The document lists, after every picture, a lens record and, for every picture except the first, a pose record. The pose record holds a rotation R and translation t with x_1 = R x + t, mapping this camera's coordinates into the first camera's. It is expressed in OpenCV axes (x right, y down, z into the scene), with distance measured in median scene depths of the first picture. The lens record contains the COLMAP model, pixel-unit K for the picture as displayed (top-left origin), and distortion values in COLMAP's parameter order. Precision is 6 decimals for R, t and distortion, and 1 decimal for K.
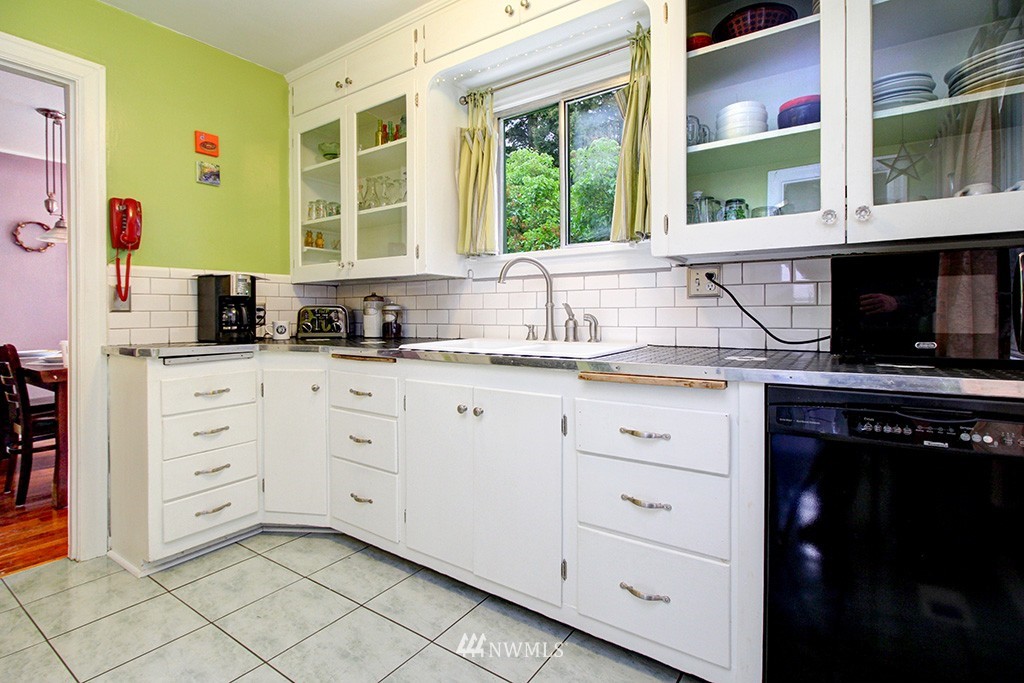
lens RADIAL K [[493.5, 0, 511.7], [0, 493.5, 326.4], [0, 0, 1]] dist [0.000523, 0.000051]
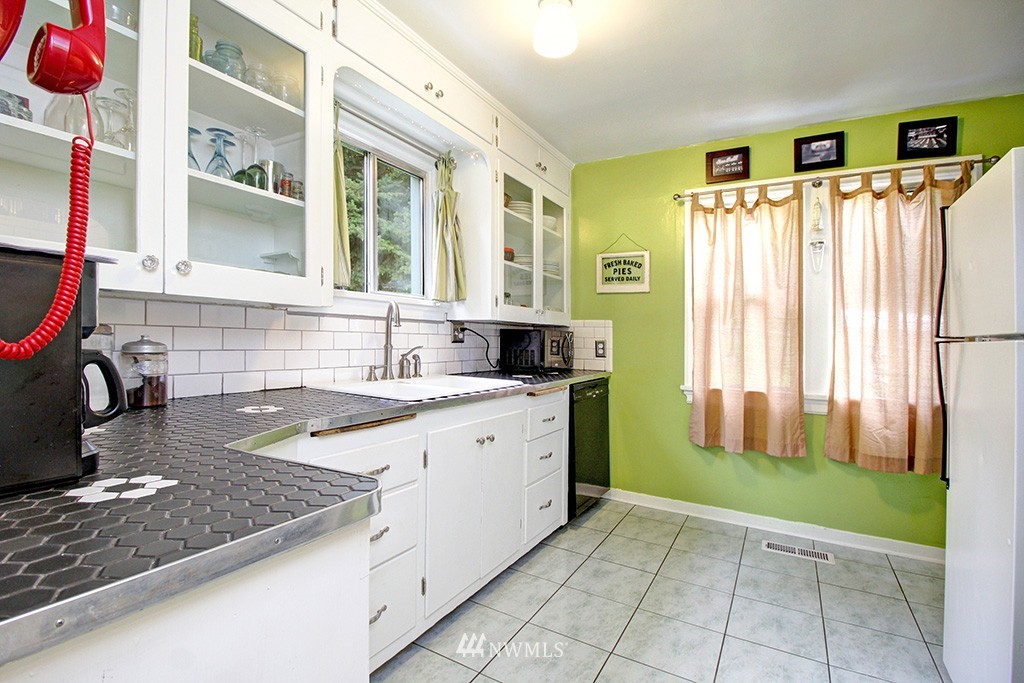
lens RADIAL K [[478.7, 0, 512.0], [0, 478.7, 341.5], [0, 0, 1]] dist [-0.000105, -0.000014]
pose [[-0.083524, 0.007465, 0.996478, -0.987617], [0.016700, 0.999842, -0.006091, -0.043420], [-0.996366, 0.016133, -0.083635, 0.816804]]
